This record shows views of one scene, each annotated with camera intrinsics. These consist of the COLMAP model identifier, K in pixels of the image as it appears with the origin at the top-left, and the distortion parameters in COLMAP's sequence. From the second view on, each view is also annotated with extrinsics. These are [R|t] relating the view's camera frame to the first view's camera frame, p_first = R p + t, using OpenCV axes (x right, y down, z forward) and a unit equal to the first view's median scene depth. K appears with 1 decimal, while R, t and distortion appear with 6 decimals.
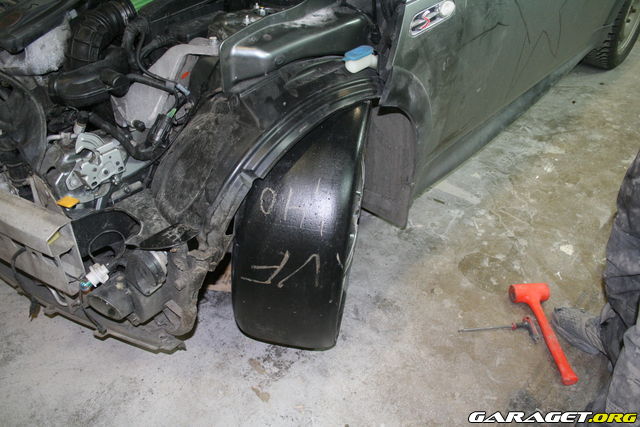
lens RADIAL K [[574.0, 0, 320.0], [0, 574.0, 213.5], [0, 0, 1]] dist [-0.125834, 0.113921]
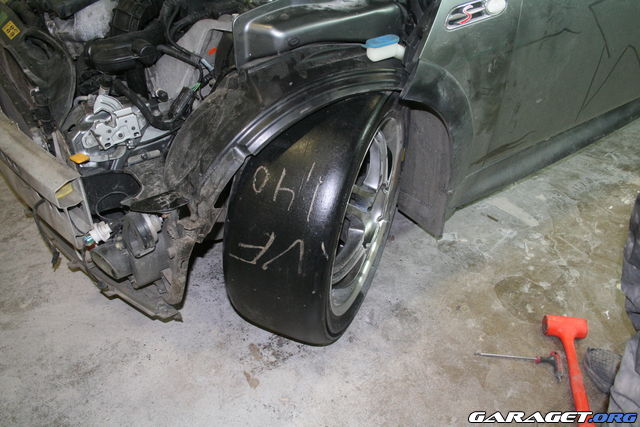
lens RADIAL K [[574.0, 0, 320.0], [0, 574.0, 213.5], [0, 0, 1]] dist [-0.125834, 0.113921]
pose [[0.972685, 0.129382, -0.192726, 0.176647], [-0.133578, 0.990999, -0.008881, 0.026706], [0.189842, 0.034382, 0.981212, 0.047203]]
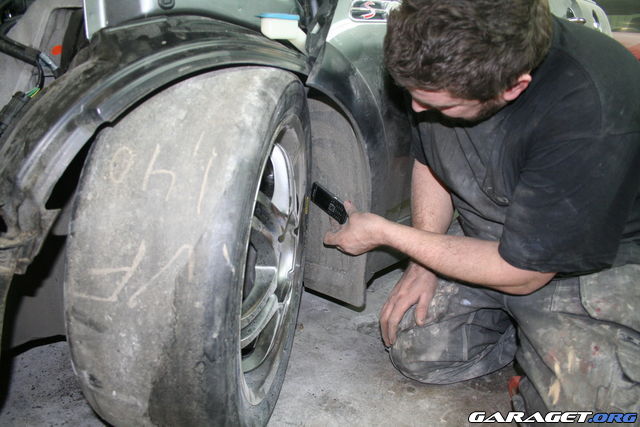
lens RADIAL K [[532.6, 0, 320.0], [0, 532.6, 213.5], [0, 0, 1]] dist [-0.081634, 0.001921]
pose [[0.999849, 0.003937, 0.016907, 0.105436], [0.002099, 0.939373, -0.342890, 0.201044], [-0.017232, 0.342874, 0.939223, 0.393070]]
